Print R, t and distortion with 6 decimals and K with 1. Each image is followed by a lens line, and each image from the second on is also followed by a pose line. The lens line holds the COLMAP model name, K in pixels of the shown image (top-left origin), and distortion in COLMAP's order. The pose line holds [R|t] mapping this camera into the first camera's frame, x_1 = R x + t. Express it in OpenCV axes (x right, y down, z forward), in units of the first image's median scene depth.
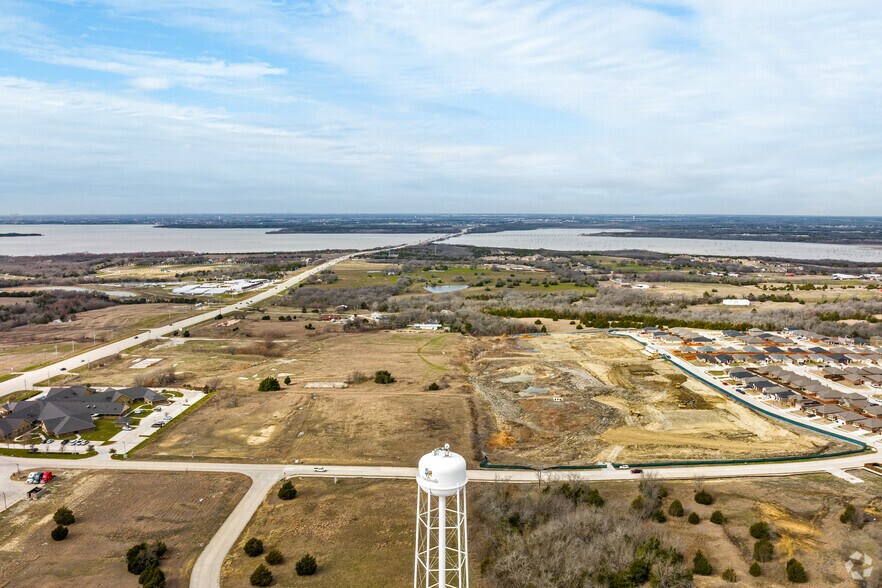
lens RADIAL K [[680.7, 0, 429.9], [0, 680.7, 234.4], [0, 0, 1]] dist [-0.028280, -0.004327]
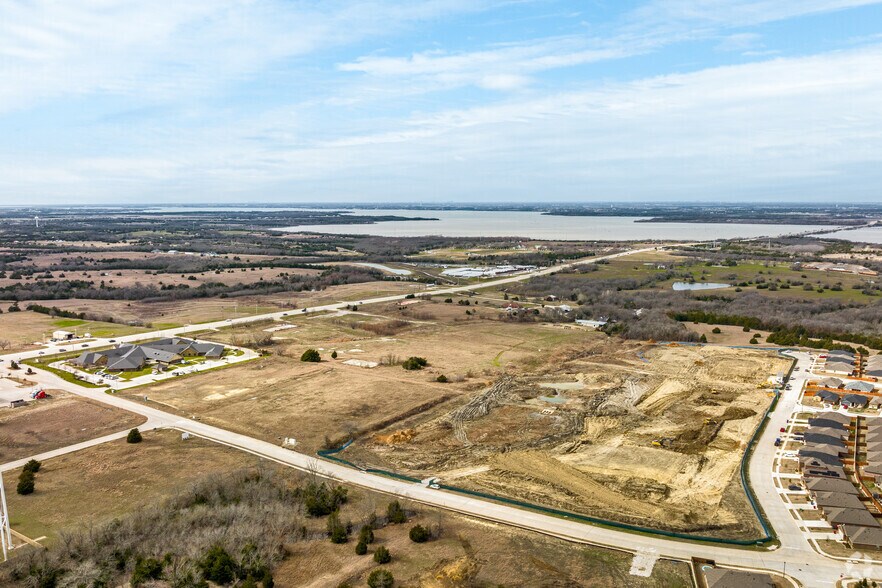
lens RADIAL K [[680.7, 0, 429.9], [0, 680.7, 234.4], [0, 0, 1]] dist [-0.028280, -0.004327]
pose [[0.850590, 0.029166, -0.525020, 0.482125], [-0.019756, 0.999528, 0.023519, -0.006144], [0.525458, -0.009633, 0.850765, 0.156228]]
